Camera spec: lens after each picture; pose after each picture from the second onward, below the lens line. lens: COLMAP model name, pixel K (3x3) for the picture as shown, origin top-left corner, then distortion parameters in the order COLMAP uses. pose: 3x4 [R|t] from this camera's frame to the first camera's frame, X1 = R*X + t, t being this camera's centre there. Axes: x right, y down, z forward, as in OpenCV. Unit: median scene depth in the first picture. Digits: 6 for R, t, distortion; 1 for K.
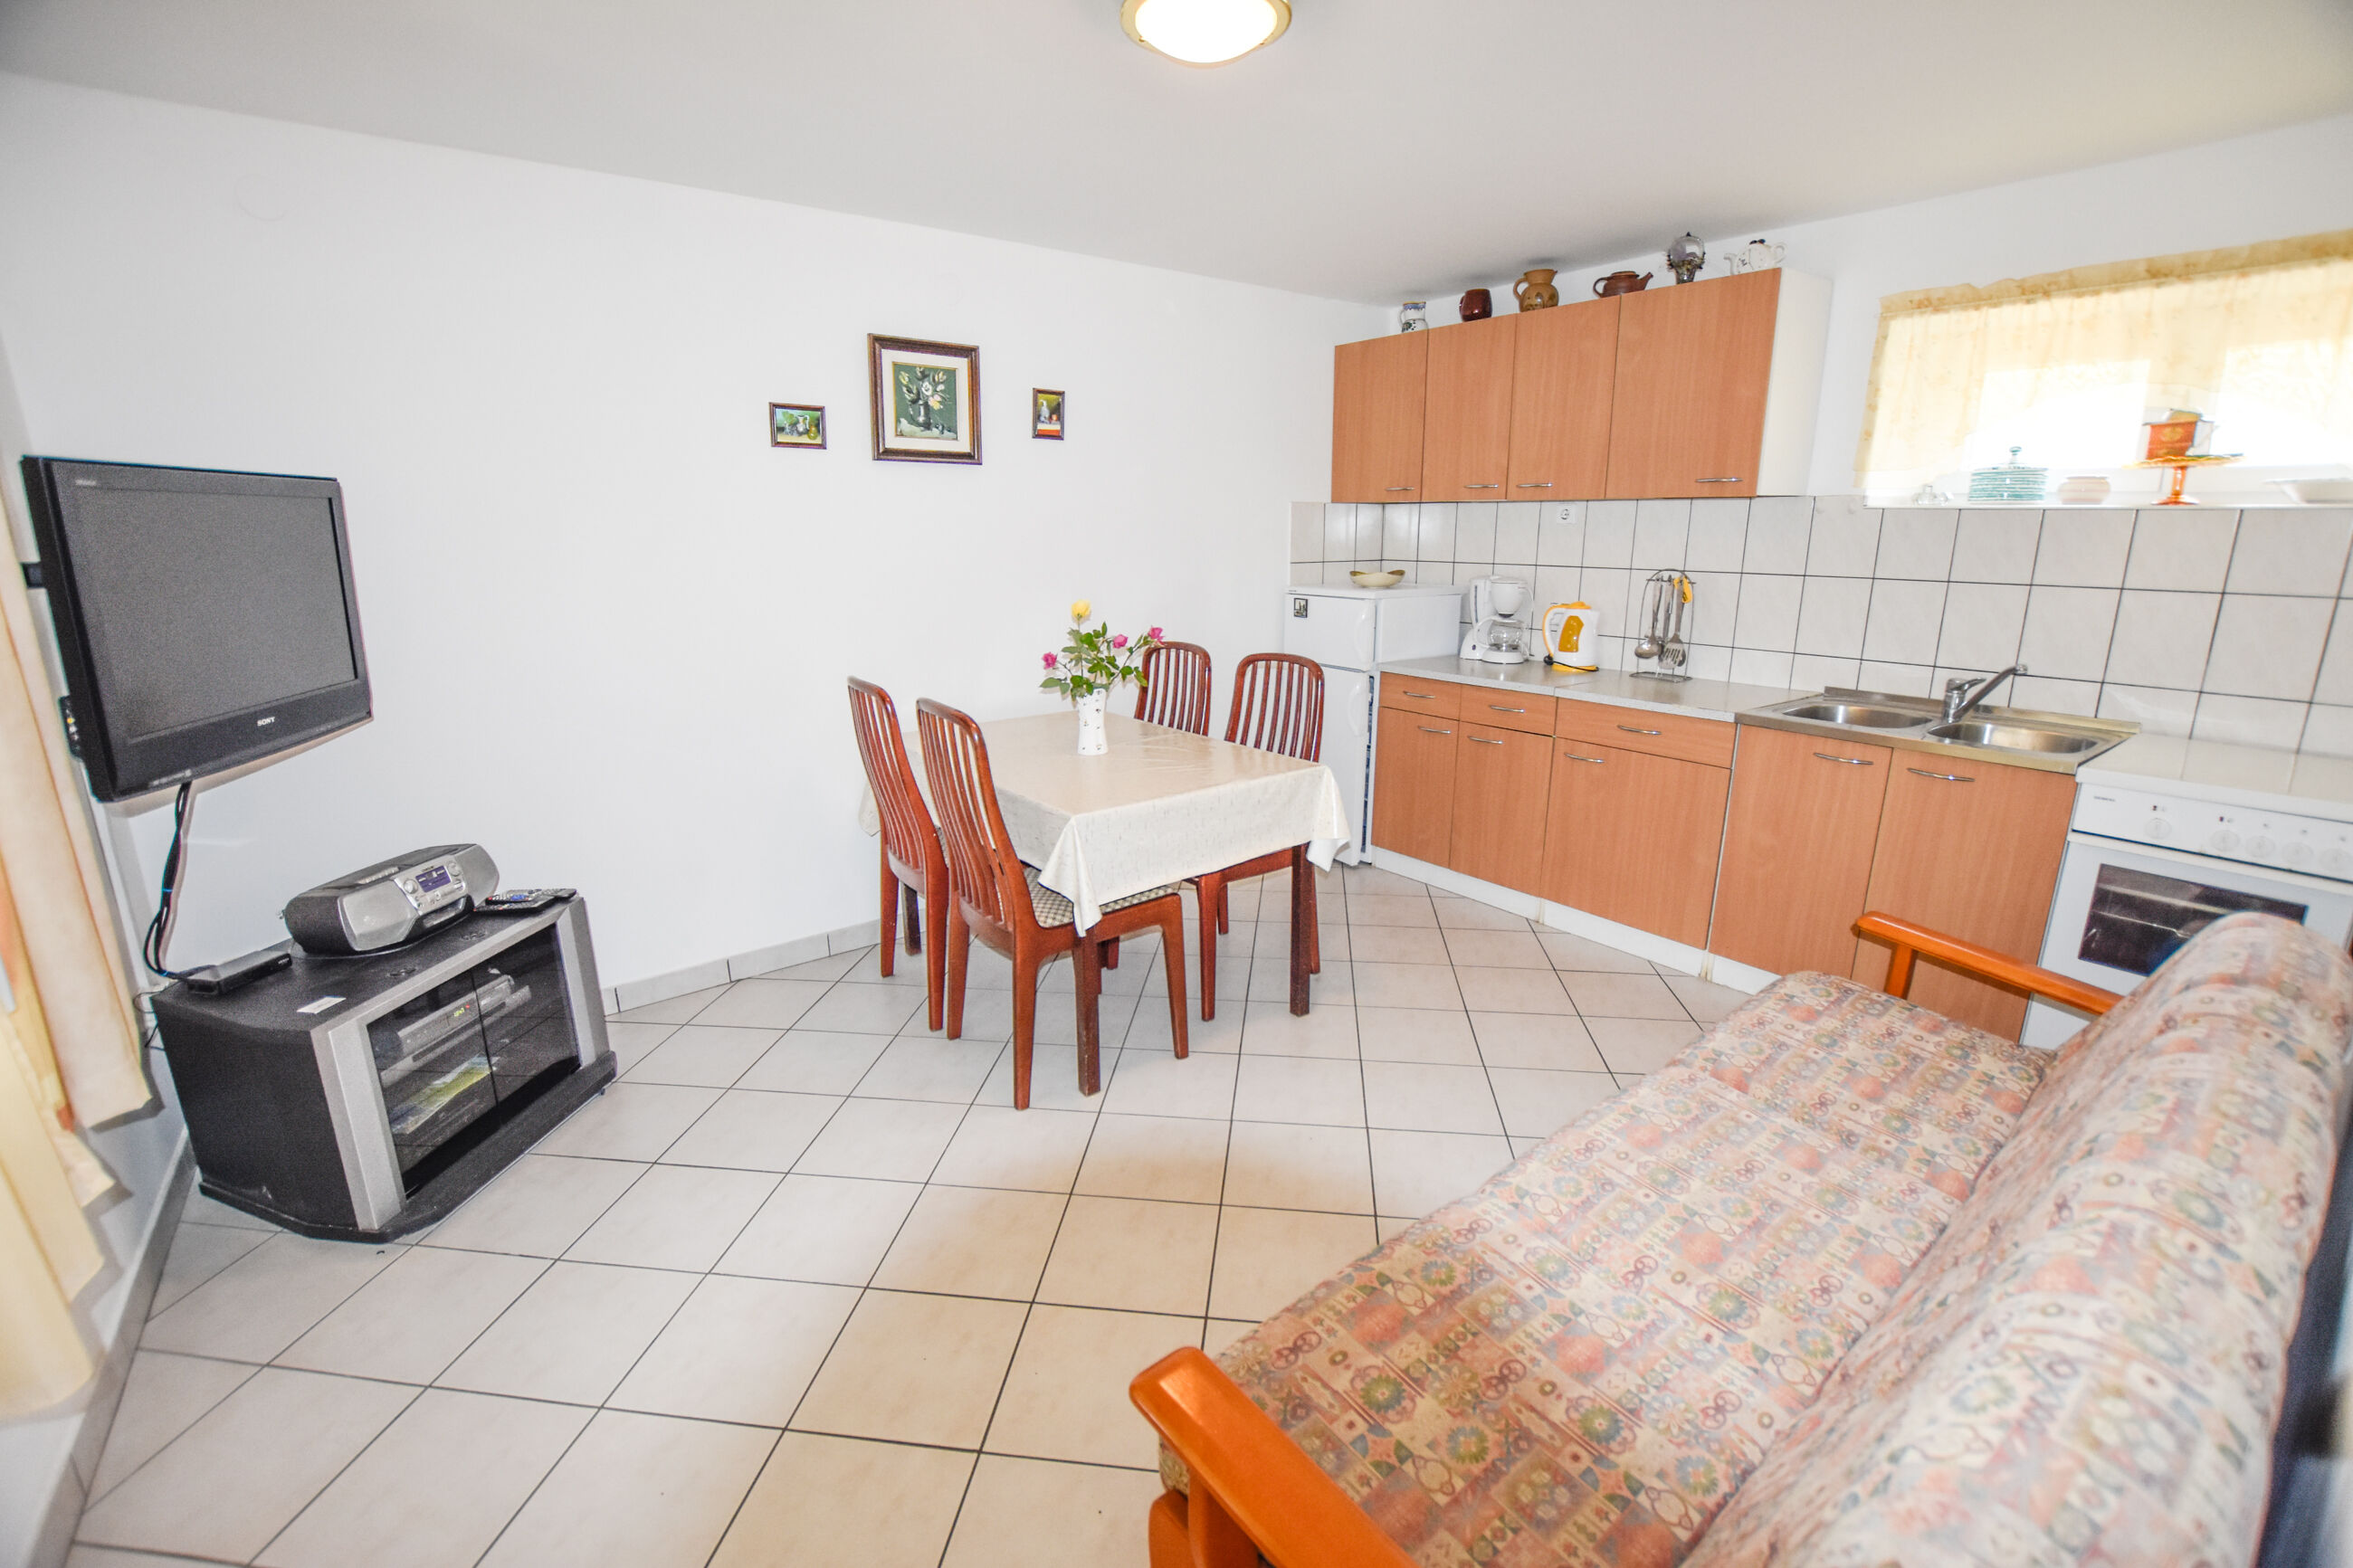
lens RADIAL K [[1055.9, 0, 1176.5], [0, 1055.9, 784.0], [0, 0, 1]] dist [-0.023439, 0.000266]
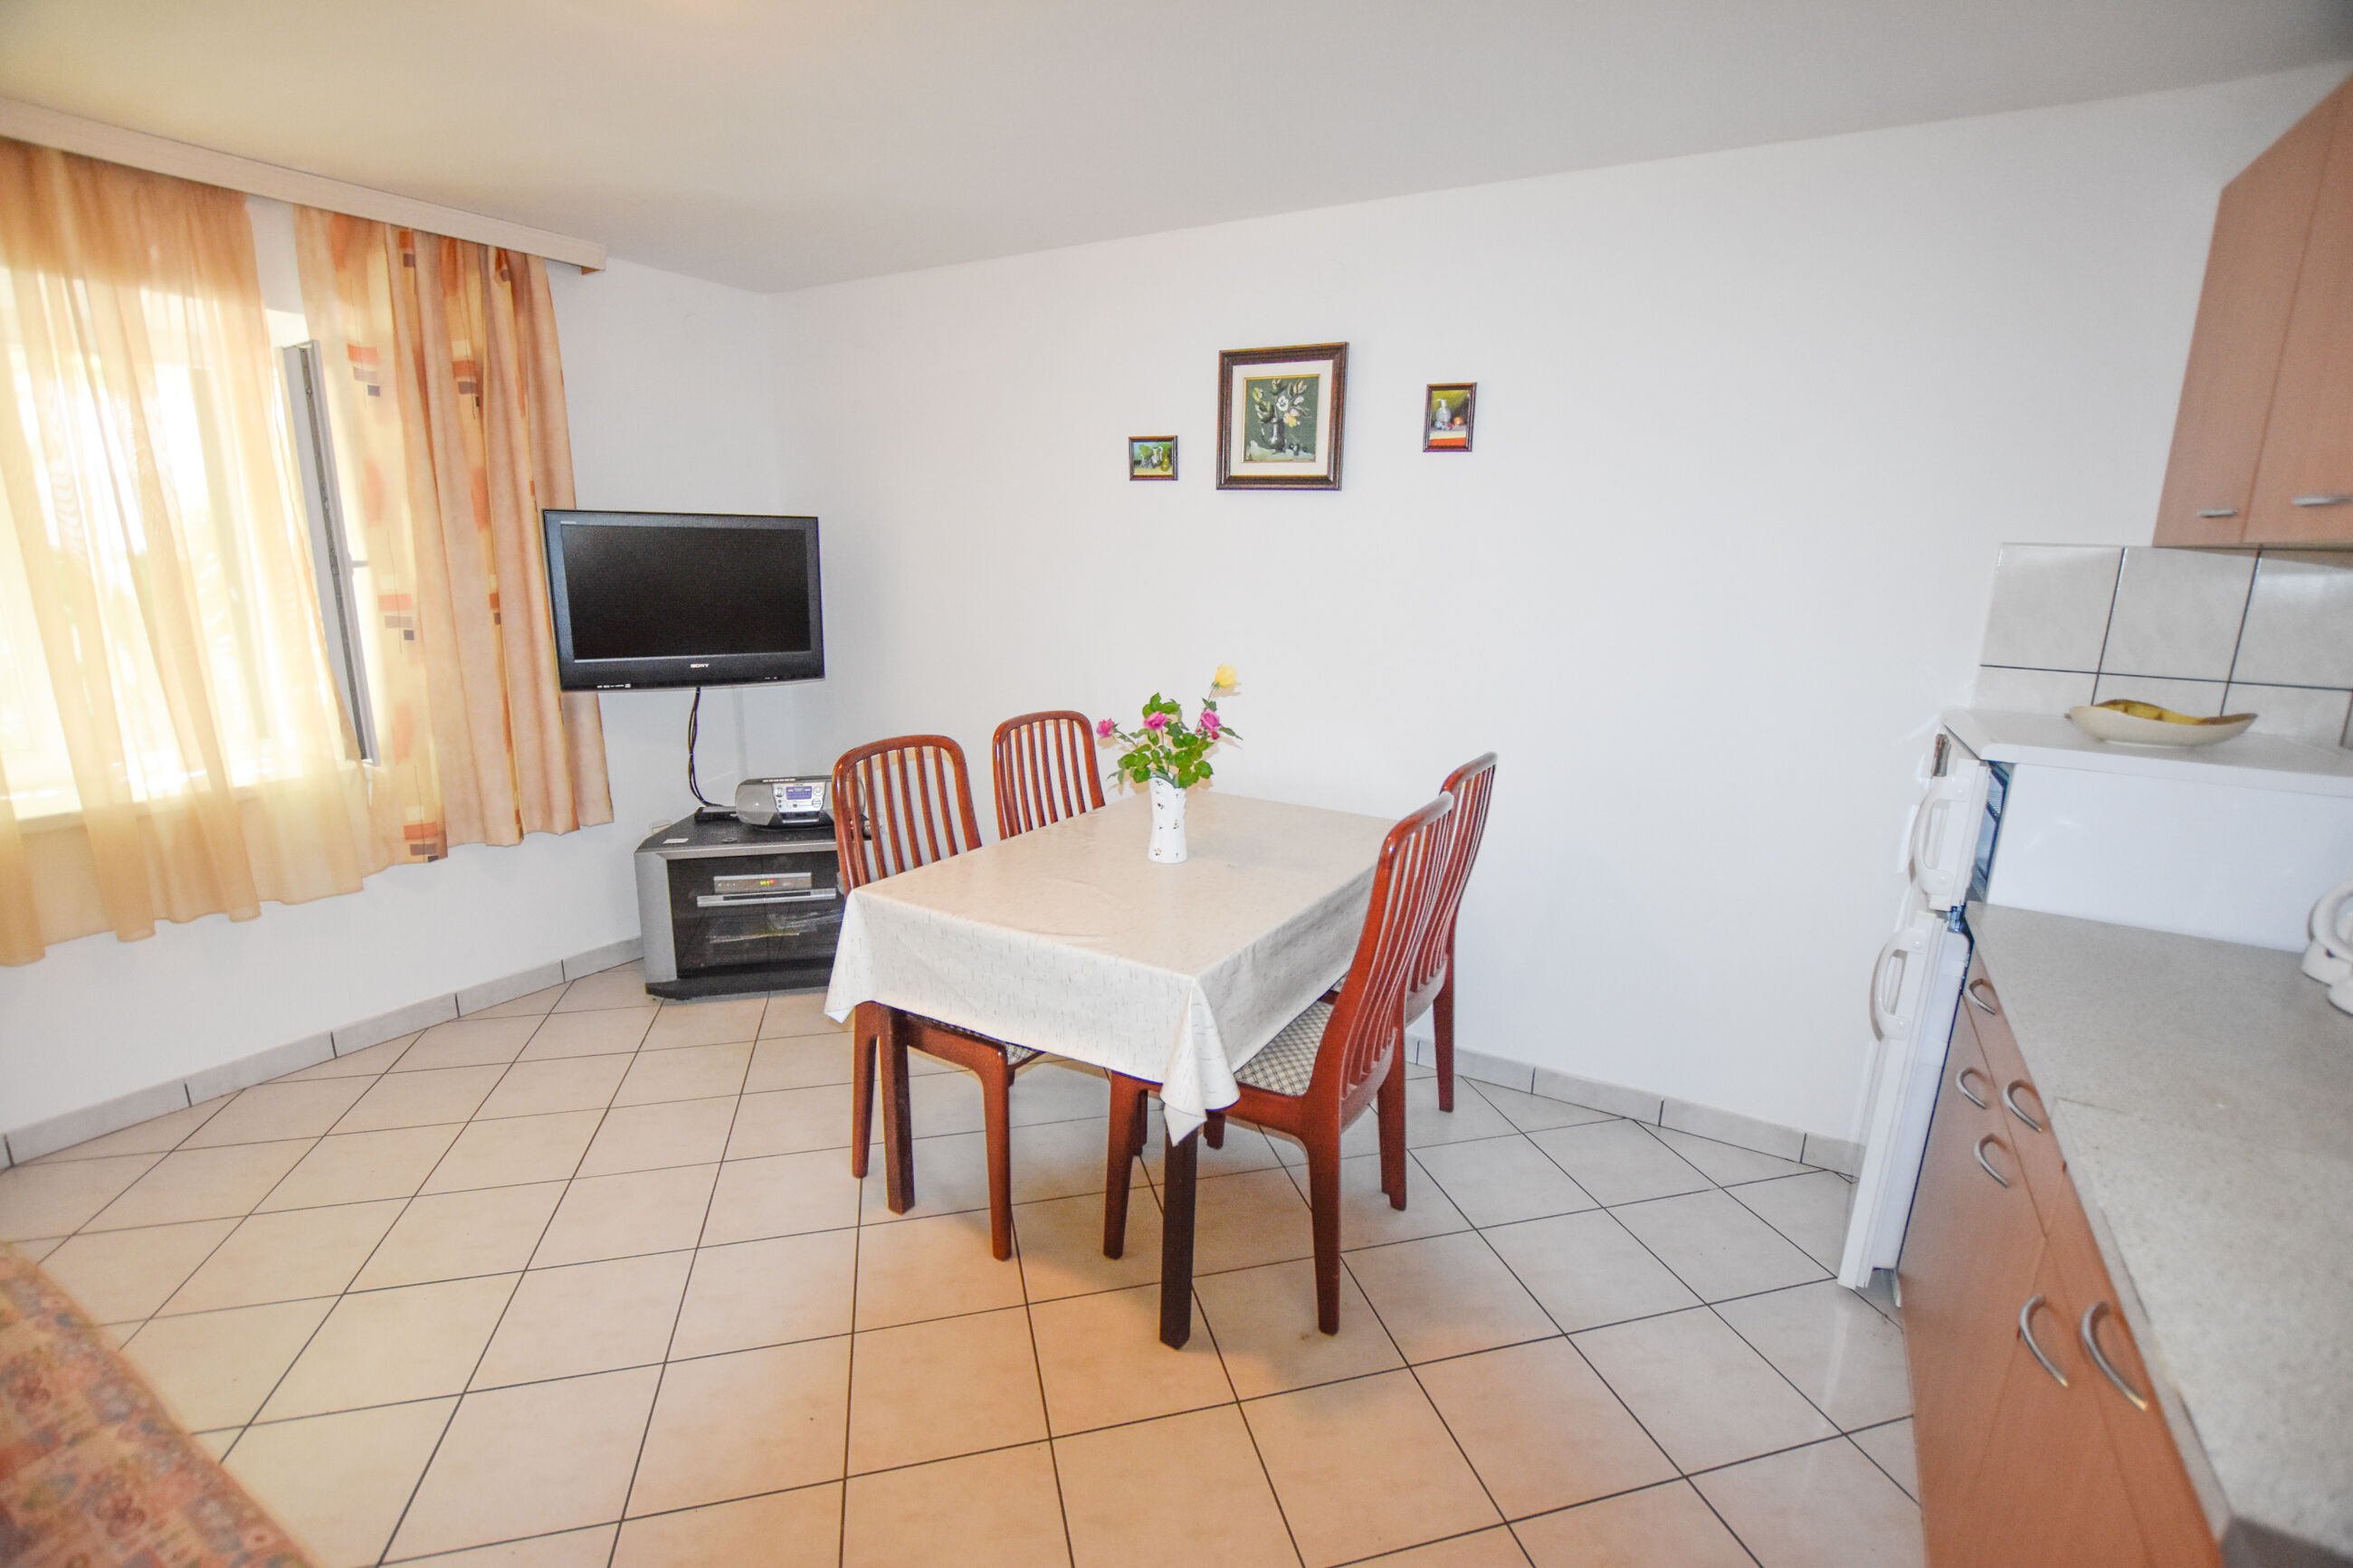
lens RADIAL K [[1055.9, 0, 1176.5], [0, 1055.9, 784.0], [0, 0, 1]] dist [-0.023439, 0.000266]
pose [[0.369810, 0.213419, -0.904264, 0.570544], [-0.243730, 0.961460, 0.127242, -0.168100], [0.896569, 0.173340, 0.407574, 0.631583]]
